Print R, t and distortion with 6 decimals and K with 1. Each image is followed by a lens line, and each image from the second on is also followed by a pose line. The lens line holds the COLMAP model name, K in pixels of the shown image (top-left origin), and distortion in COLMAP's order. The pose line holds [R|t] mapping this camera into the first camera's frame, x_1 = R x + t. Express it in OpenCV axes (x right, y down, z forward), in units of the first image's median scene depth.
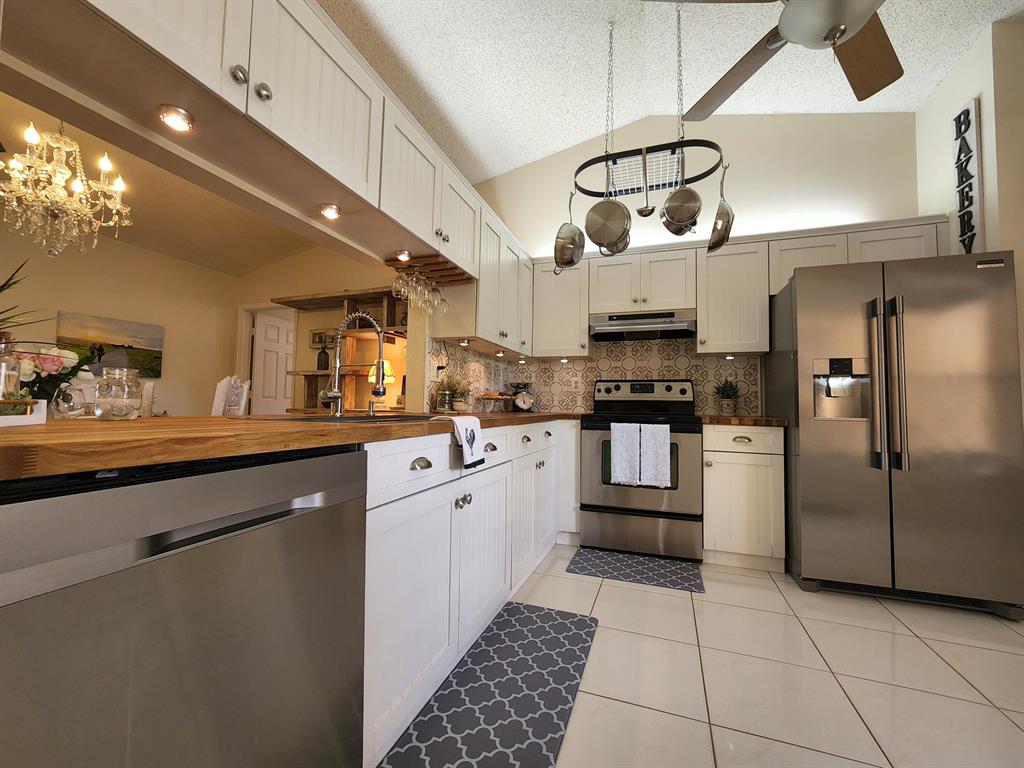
lens RADIAL K [[422.5, 0, 512.5], [0, 422.5, 384.0], [0, 0, 1]] dist [0.000472, 0.000065]
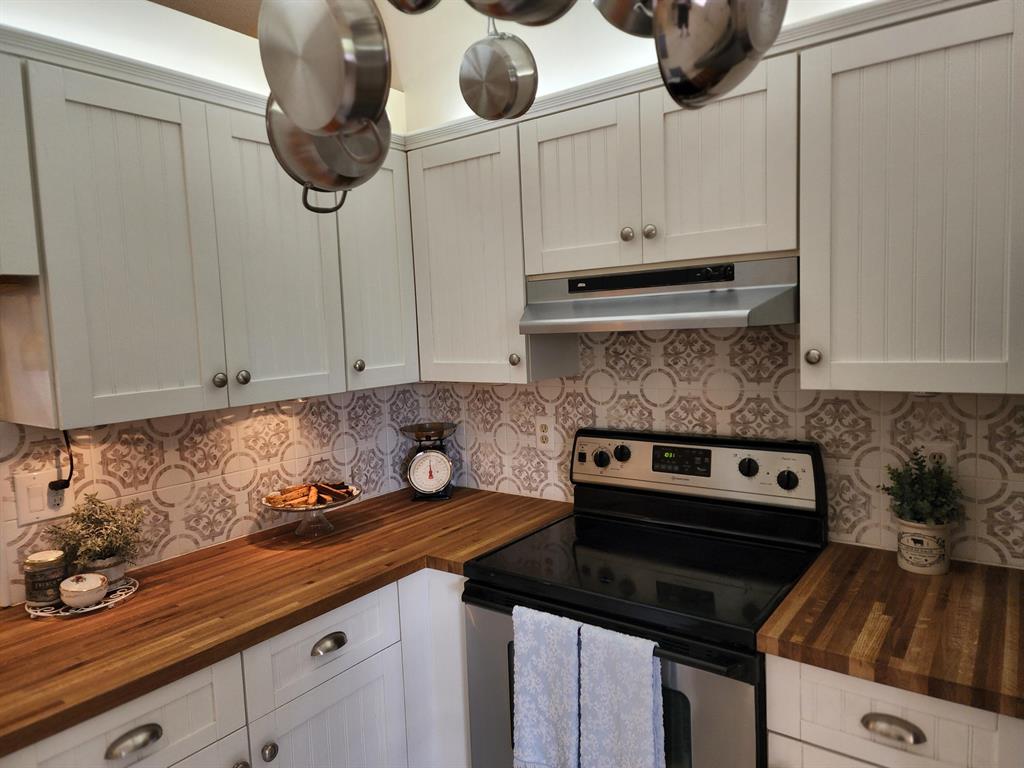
lens RADIAL K [[690.7, 0, 510.1], [0, 690.7, 381.4], [0, 0, 1]] dist [0.061387, -0.003832]
pose [[0.955512, -0.029482, -0.293476, 0.355848], [0.069520, 0.989470, 0.126946, -0.153301], [0.286644, -0.141701, 0.947500, 0.393138]]
